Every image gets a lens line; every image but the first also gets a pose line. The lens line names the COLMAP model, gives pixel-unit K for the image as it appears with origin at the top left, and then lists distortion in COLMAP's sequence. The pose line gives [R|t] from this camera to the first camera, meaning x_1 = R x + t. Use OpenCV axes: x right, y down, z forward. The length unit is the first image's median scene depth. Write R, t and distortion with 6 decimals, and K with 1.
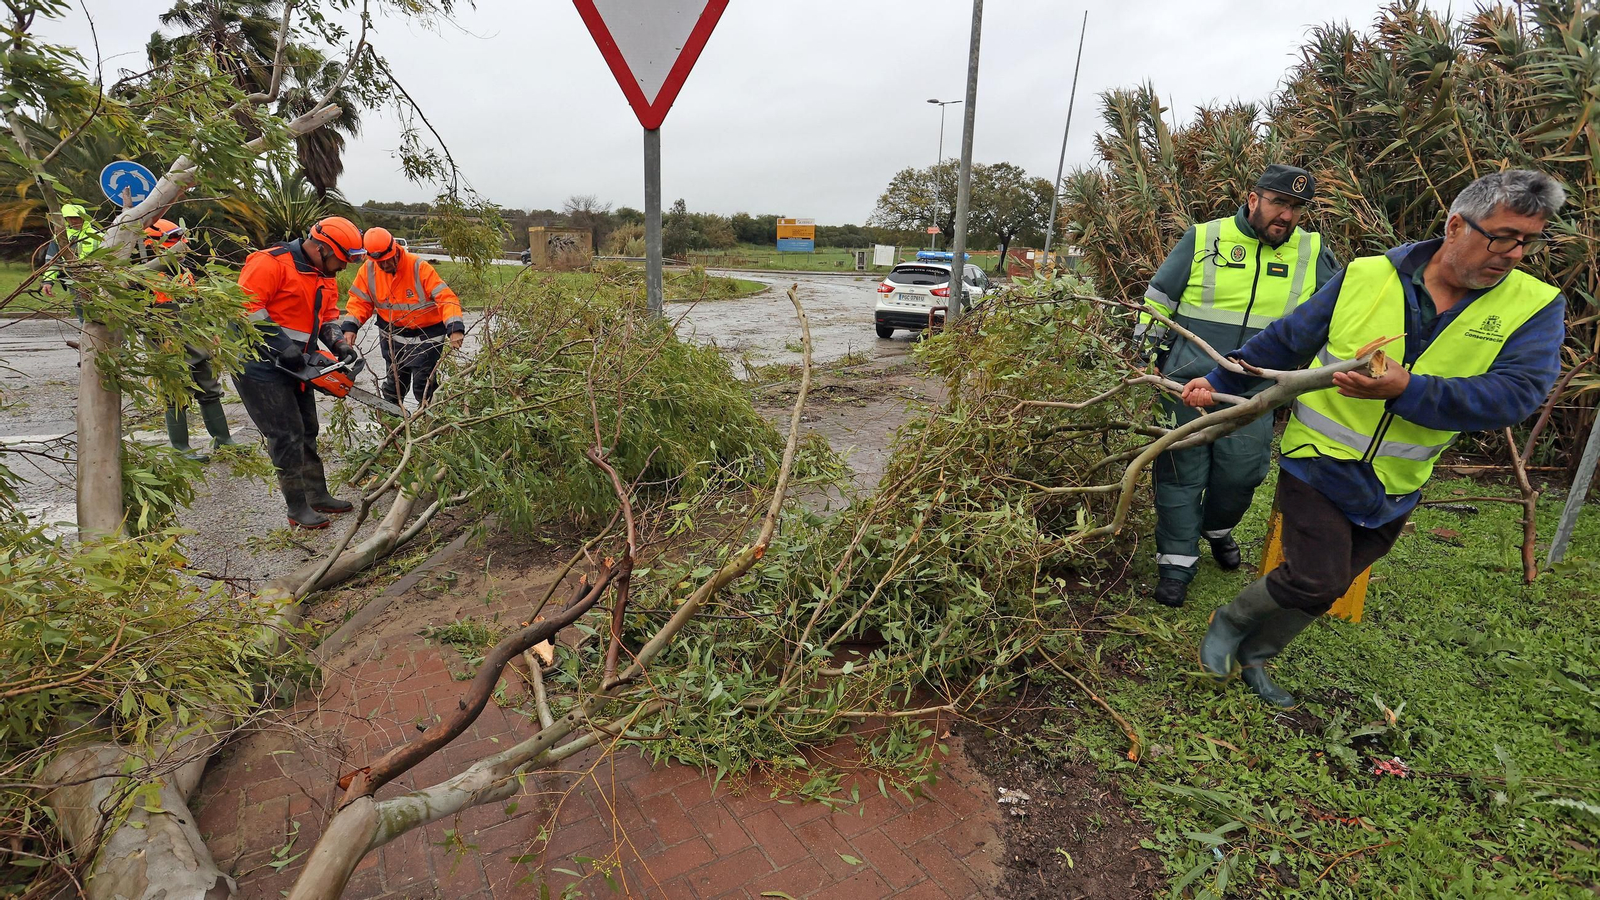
lens RADIAL K [[781.8, 0, 800.2], [0, 781.8, 499.6], [0, 0, 1]] dist [-0.068829, 0.030782]
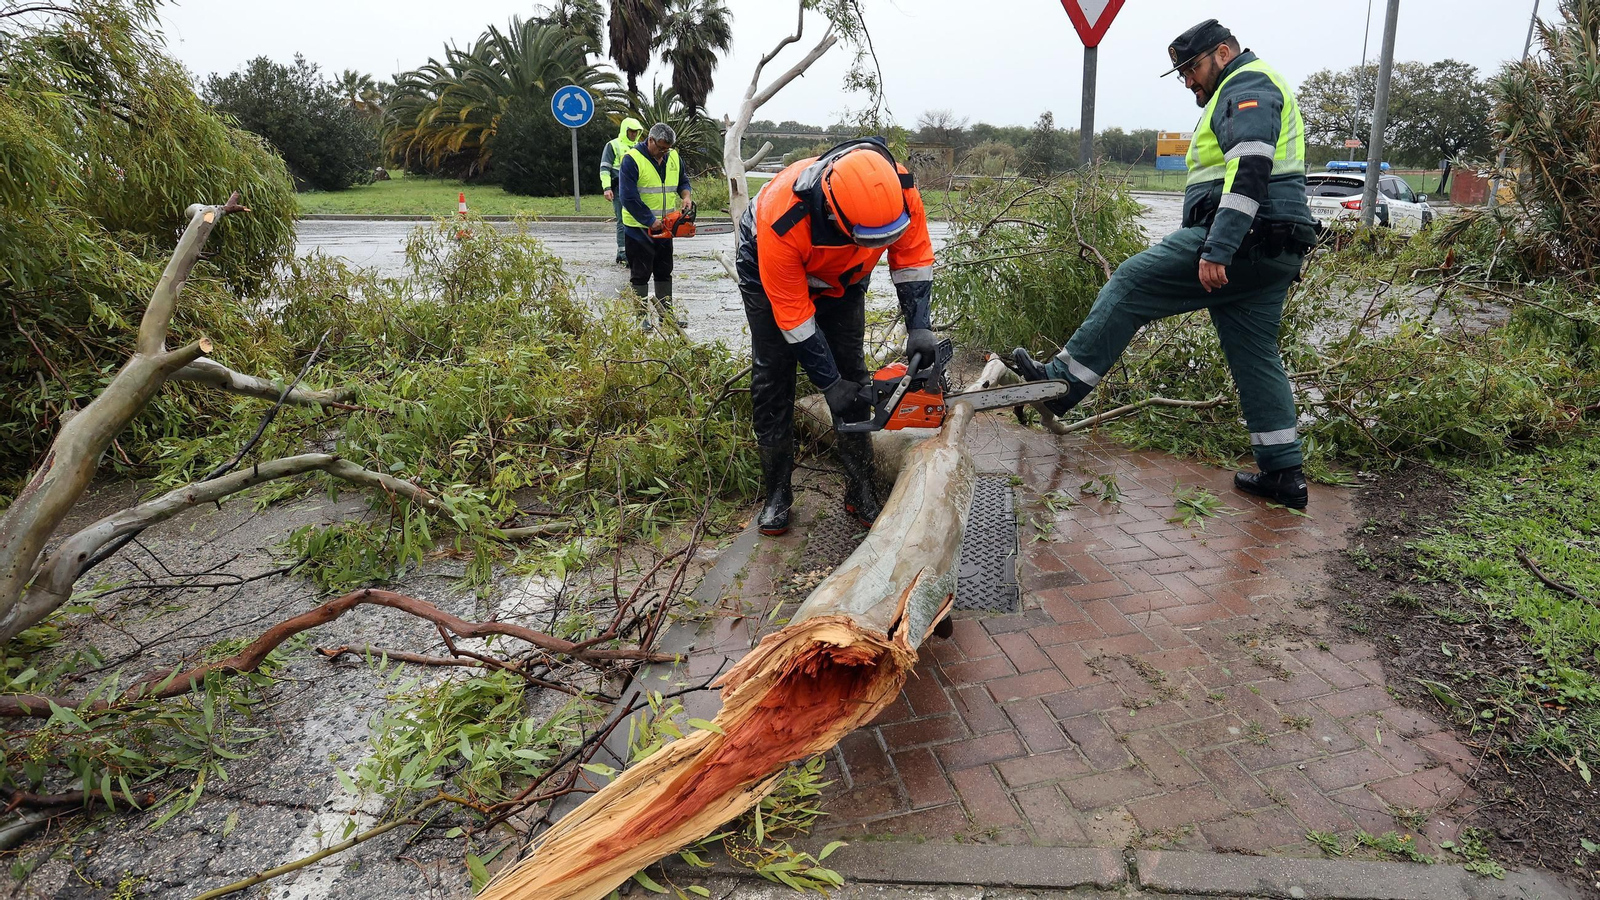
lens RADIAL K [[966.0, 0, 908.6], [0, 966.0, 378.6], [0, 0, 1]] dist [-0.075211, 0.040681]
pose [[0.963846, 0.043627, -0.262866, -0.010077], [-0.070080, 0.993280, -0.092111, 0.042343], [0.257081, 0.107202, 0.960426, -0.099484]]
